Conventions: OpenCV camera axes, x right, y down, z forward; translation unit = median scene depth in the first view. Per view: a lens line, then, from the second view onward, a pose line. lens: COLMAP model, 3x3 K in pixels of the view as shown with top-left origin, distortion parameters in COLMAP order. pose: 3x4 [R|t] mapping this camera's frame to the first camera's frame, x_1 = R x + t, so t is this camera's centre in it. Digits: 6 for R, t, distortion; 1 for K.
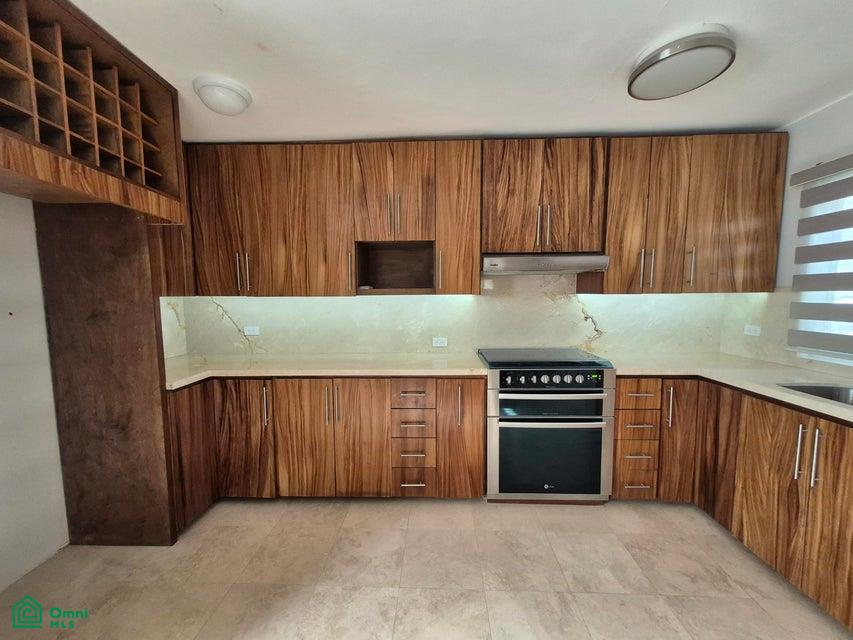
lens RADIAL K [[334.7, 0, 428.0], [0, 334.7, 326.9], [0, 0, 1]] dist [0.004037, -0.001496]
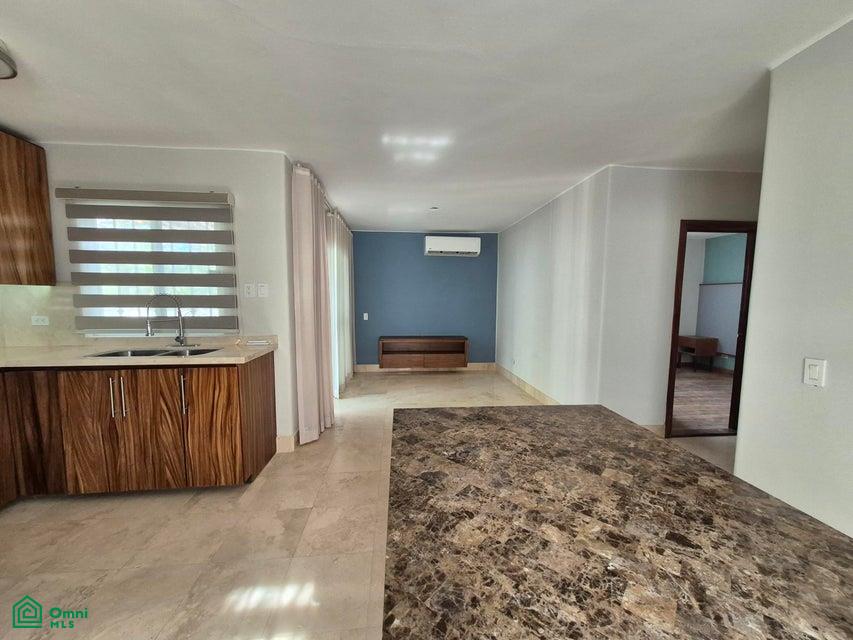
lens RADIAL K [[334.7, 0, 421.5], [0, 334.7, 327.6], [0, 0, 1]] dist [0.004037, -0.001496]
pose [[-0.122851, -0.083582, 0.988899, -0.289770], [0.086909, 0.991713, 0.094616, 0.040598], [-0.988612, 0.097568, -0.114569, -0.104604]]
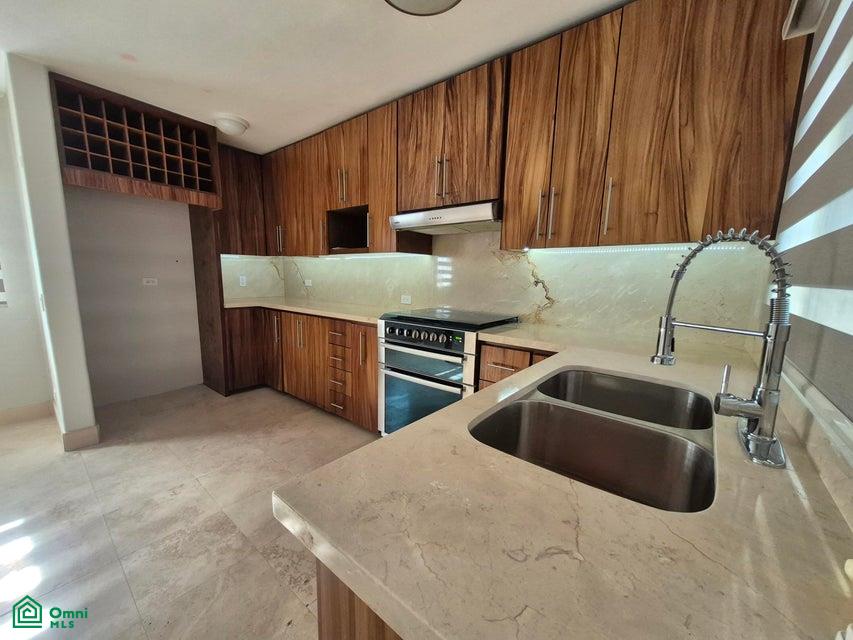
lens RADIAL K [[334.7, 0, 422.7], [0, 334.7, 328.3], [0, 0, 1]] dist [0.004037, -0.001496]
pose [[0.794079, 0.120818, -0.595686, 0.929279], [-0.082829, 0.992412, 0.090868, 0.042712], [0.602144, -0.022816, 0.798061, 0.199314]]
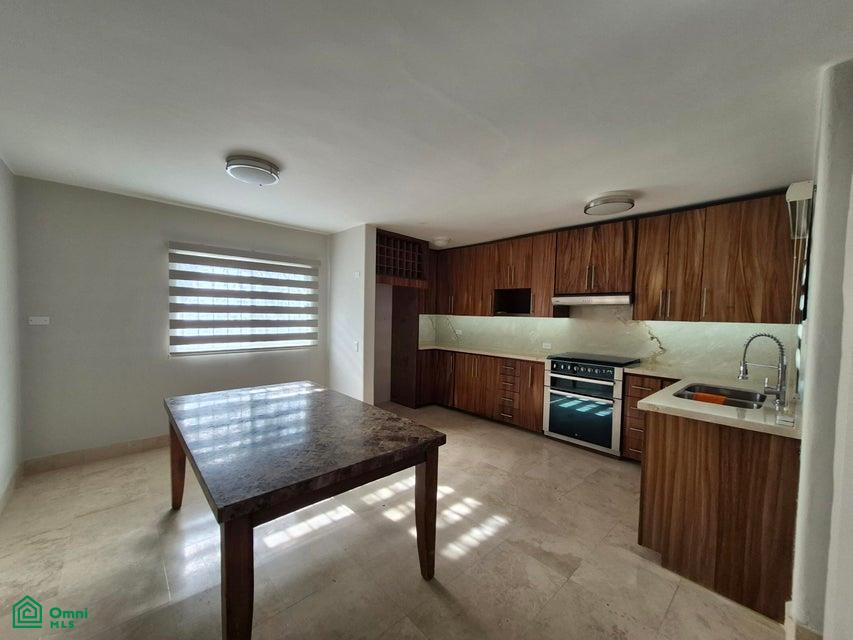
lens RADIAL K [[334.7, 0, 418.5], [0, 334.7, 327.7], [0, 0, 1]] dist [0.004037, -0.001496]
pose [[0.694332, 0.053303, -0.717678, 0.961451], [-0.091495, 0.995699, -0.014567, 0.046029], [0.713815, 0.075778, 0.696223, -0.740698]]
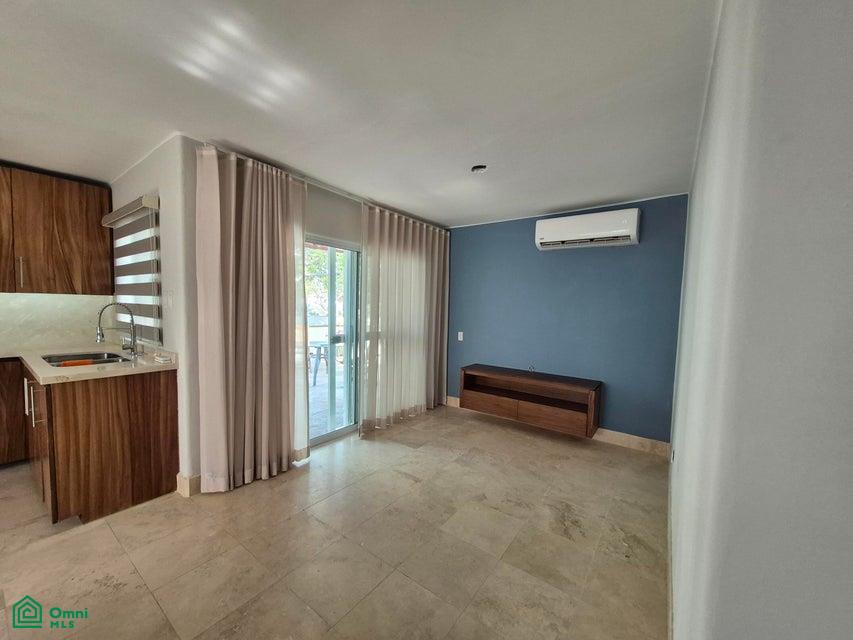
lens RADIAL K [[334.7, 0, 428.1], [0, 334.7, 328.1], [0, 0, 1]] dist [0.004037, -0.001496]
pose [[0.554428, -0.034492, 0.831517, 0.580819], [0.045431, 0.998905, 0.011143, 0.085878], [-0.830991, 0.031599, 0.555388, -0.957348]]
